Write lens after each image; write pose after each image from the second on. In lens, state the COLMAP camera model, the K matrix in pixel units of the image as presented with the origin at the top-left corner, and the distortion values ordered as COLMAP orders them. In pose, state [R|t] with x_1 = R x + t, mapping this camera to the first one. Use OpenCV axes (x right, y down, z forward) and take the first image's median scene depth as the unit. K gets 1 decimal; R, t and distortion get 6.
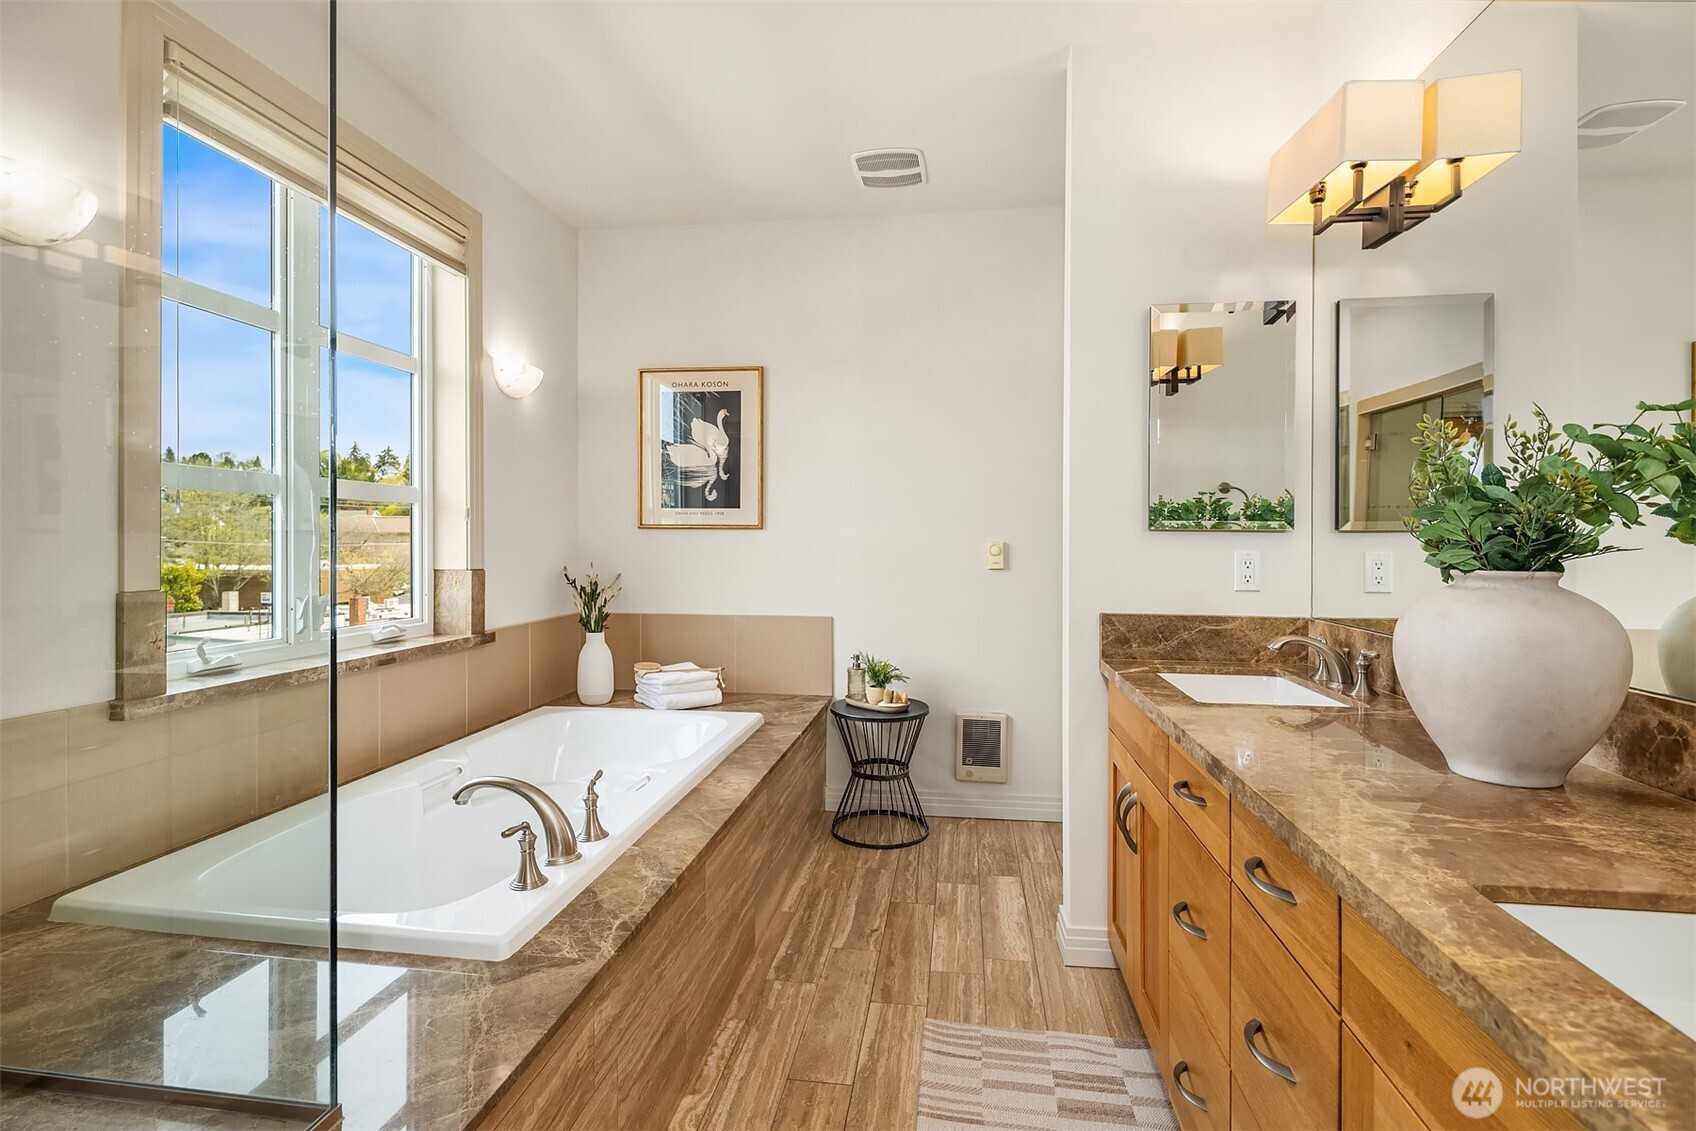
lens RADIAL K [[844.1, 0, 841.1], [0, 844.1, 552.1], [0, 0, 1]] dist [0.002177, -0.002345]
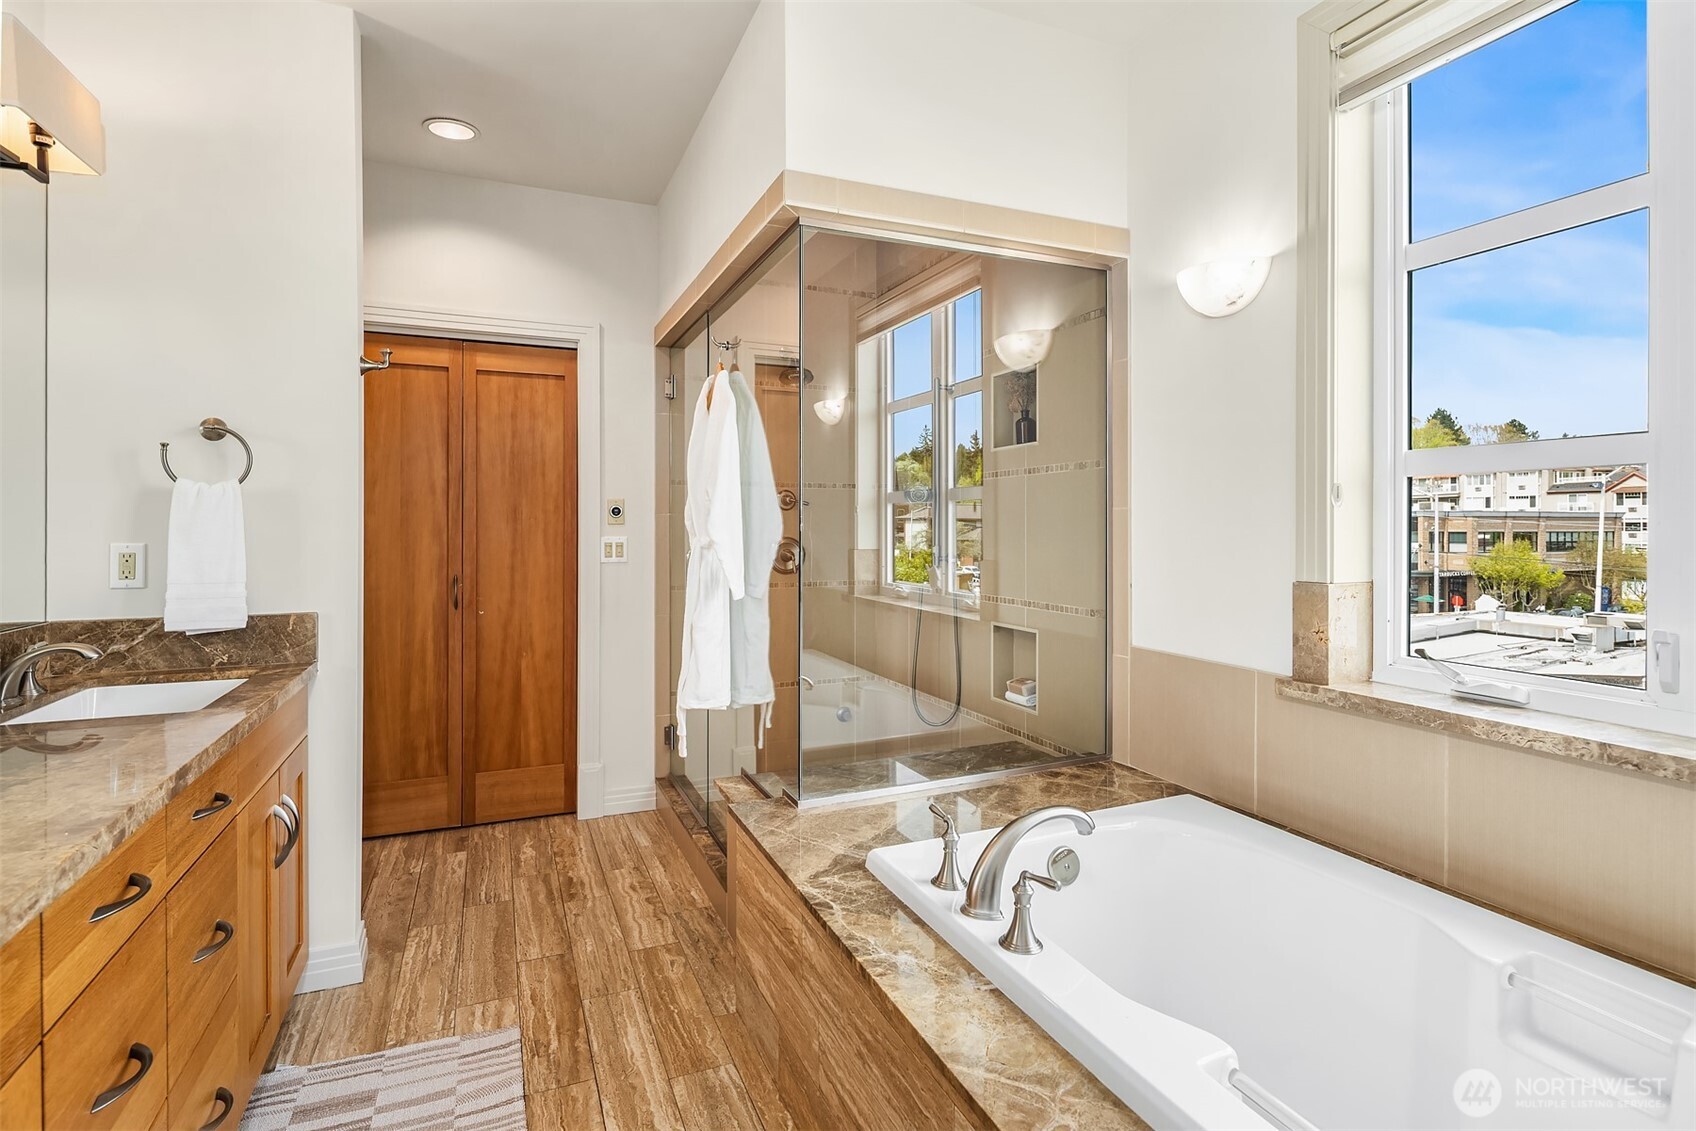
lens RADIAL K [[844.1, 0, 847.9], [0, 844.1, 520.6], [0, 0, 1]] dist [0.002177, -0.002345]
pose [[-0.854623, 0.001424, -0.519247, 0.257226], [-0.005542, 0.999914, 0.011865, -0.045906], [0.519219, 0.013018, -0.854542, 1.868907]]
